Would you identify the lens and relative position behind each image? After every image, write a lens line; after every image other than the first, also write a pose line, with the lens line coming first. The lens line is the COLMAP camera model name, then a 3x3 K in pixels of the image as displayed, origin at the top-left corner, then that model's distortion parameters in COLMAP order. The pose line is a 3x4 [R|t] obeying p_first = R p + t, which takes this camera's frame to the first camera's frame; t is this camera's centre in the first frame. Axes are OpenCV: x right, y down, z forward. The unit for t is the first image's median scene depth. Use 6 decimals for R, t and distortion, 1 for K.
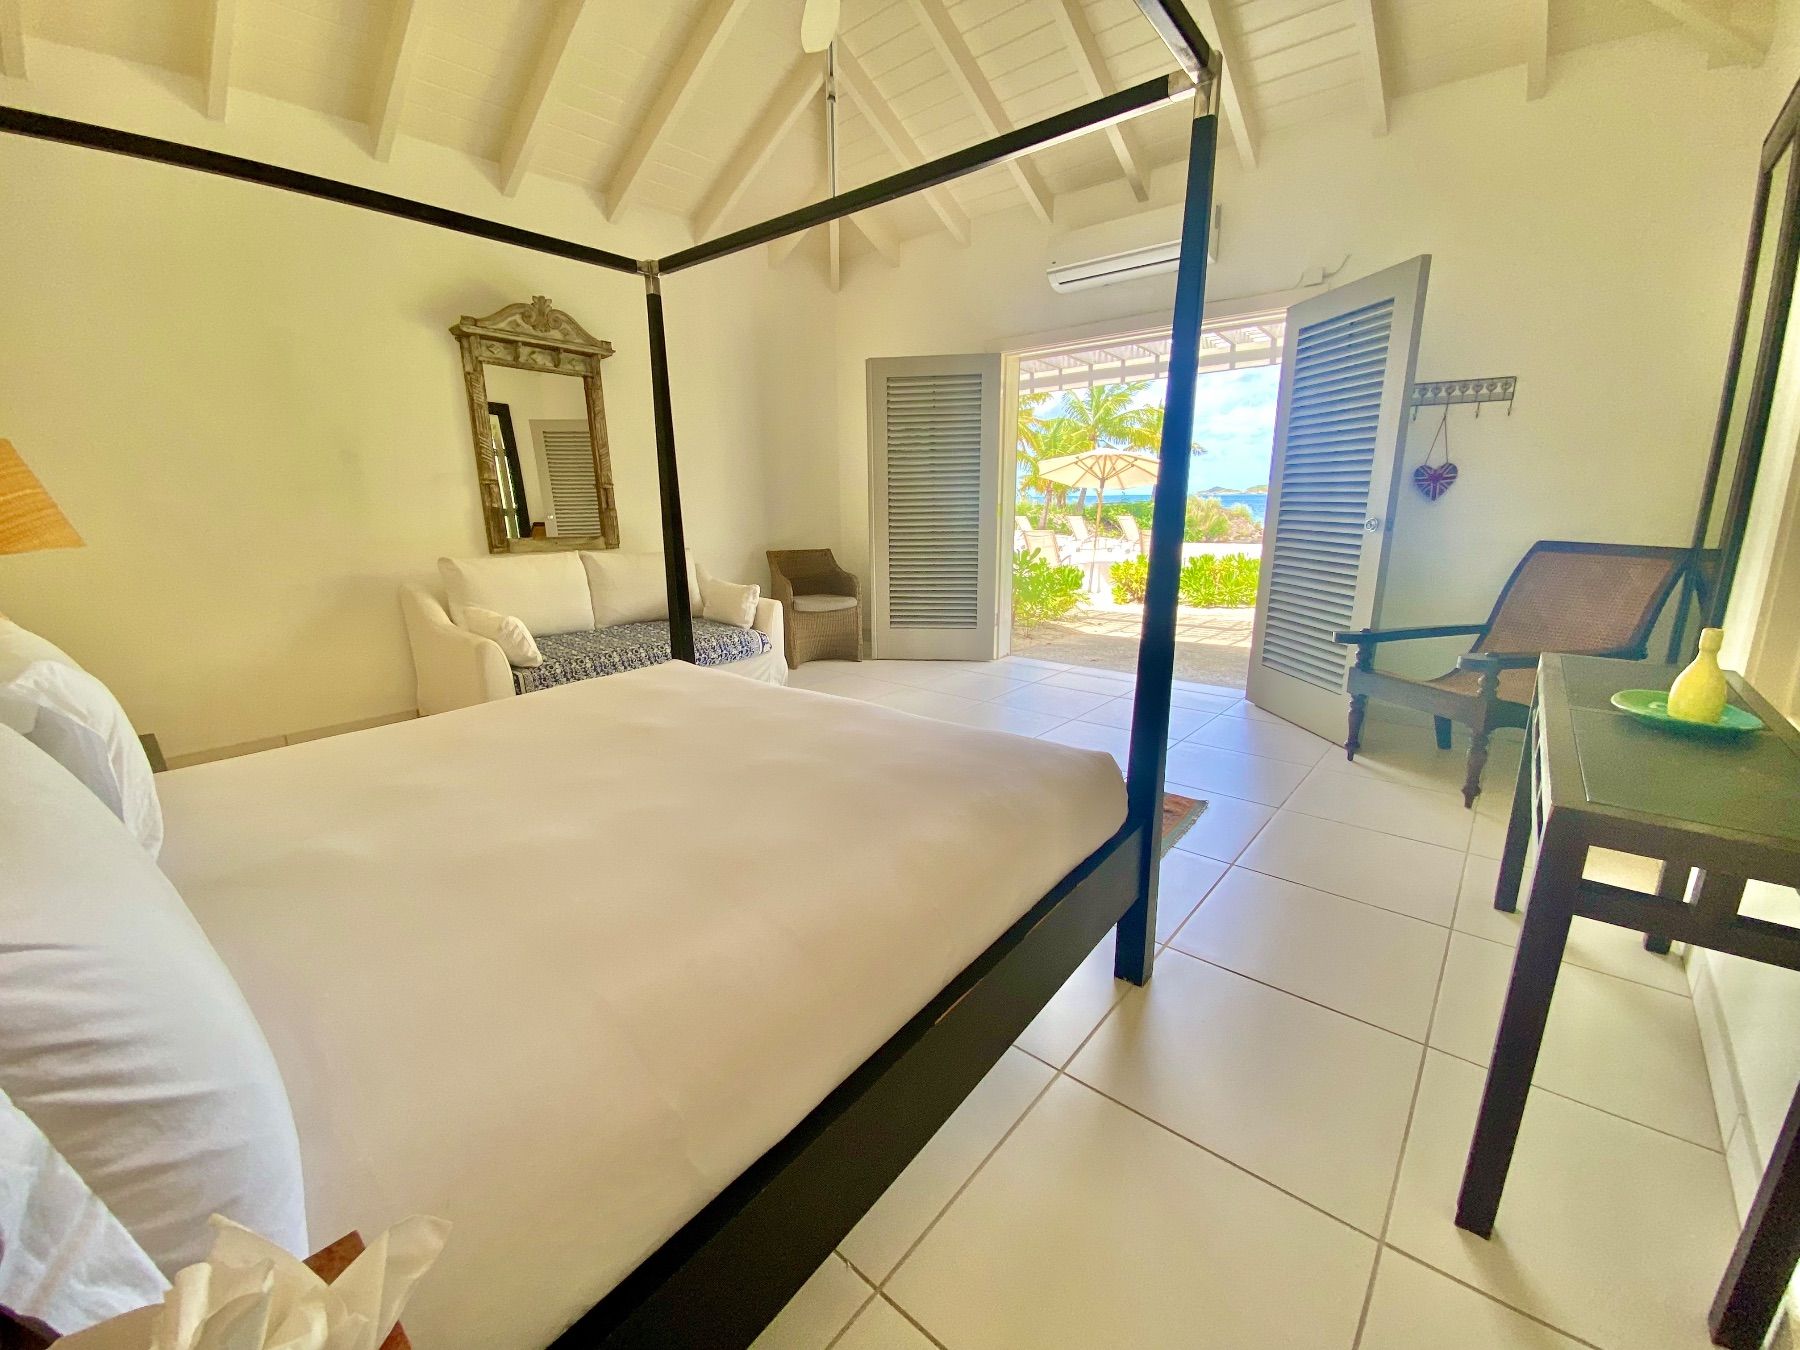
lens RADIAL K [[736.4, 0, 899.9], [0, 736.4, 679.3], [0, 0, 1]] dist [0.013200, -0.014609]
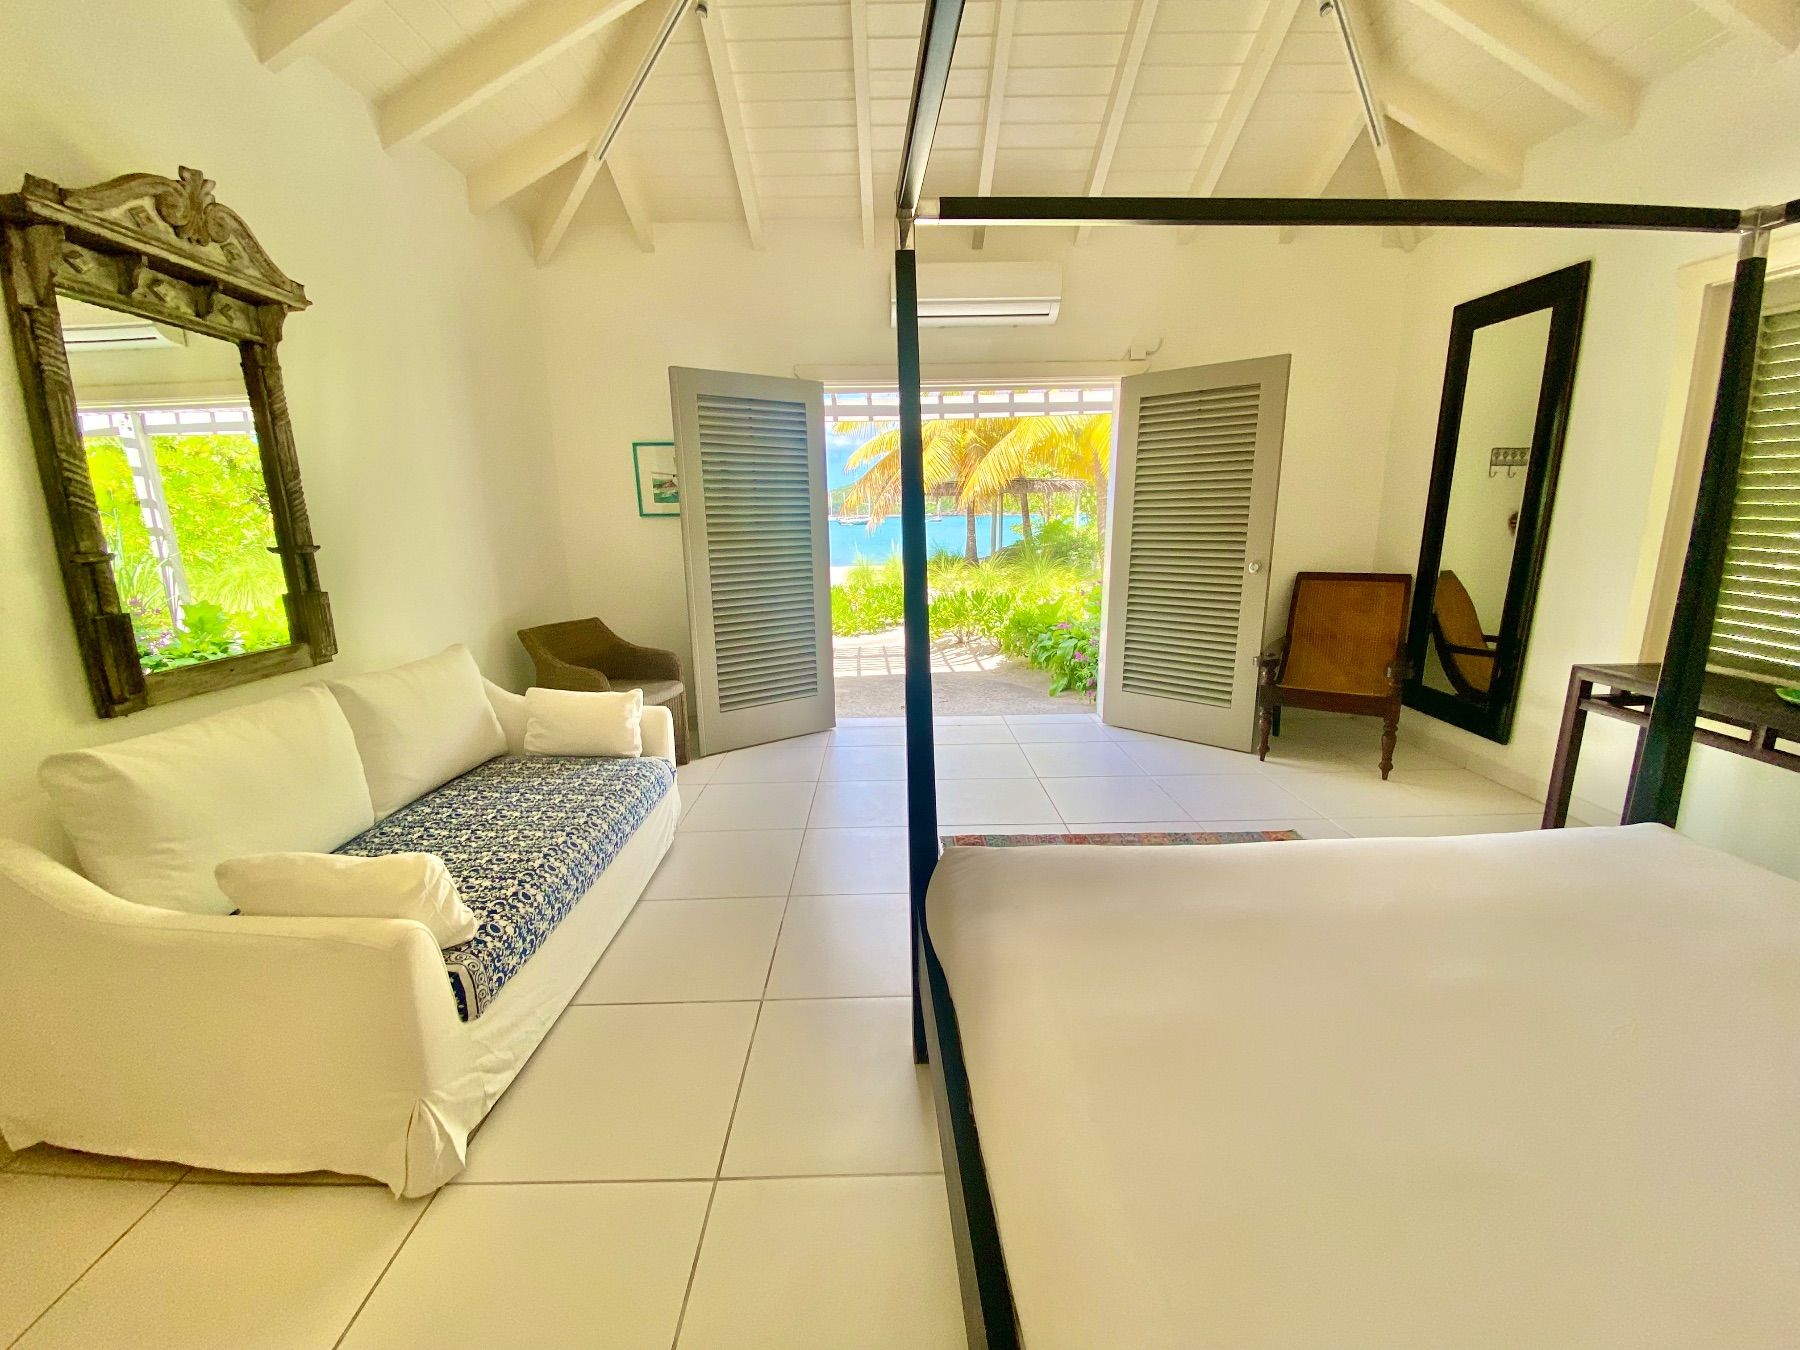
lens RADIAL K [[736.4, 0, 892.0], [0, 736.4, 680.2], [0, 0, 1]] dist [0.013200, -0.014609]
pose [[0.749683, -0.148209, 0.644988, -0.482252], [0.164473, 0.985748, 0.035340, -0.130367], [-0.641034, 0.079590, 0.763375, 0.362343]]
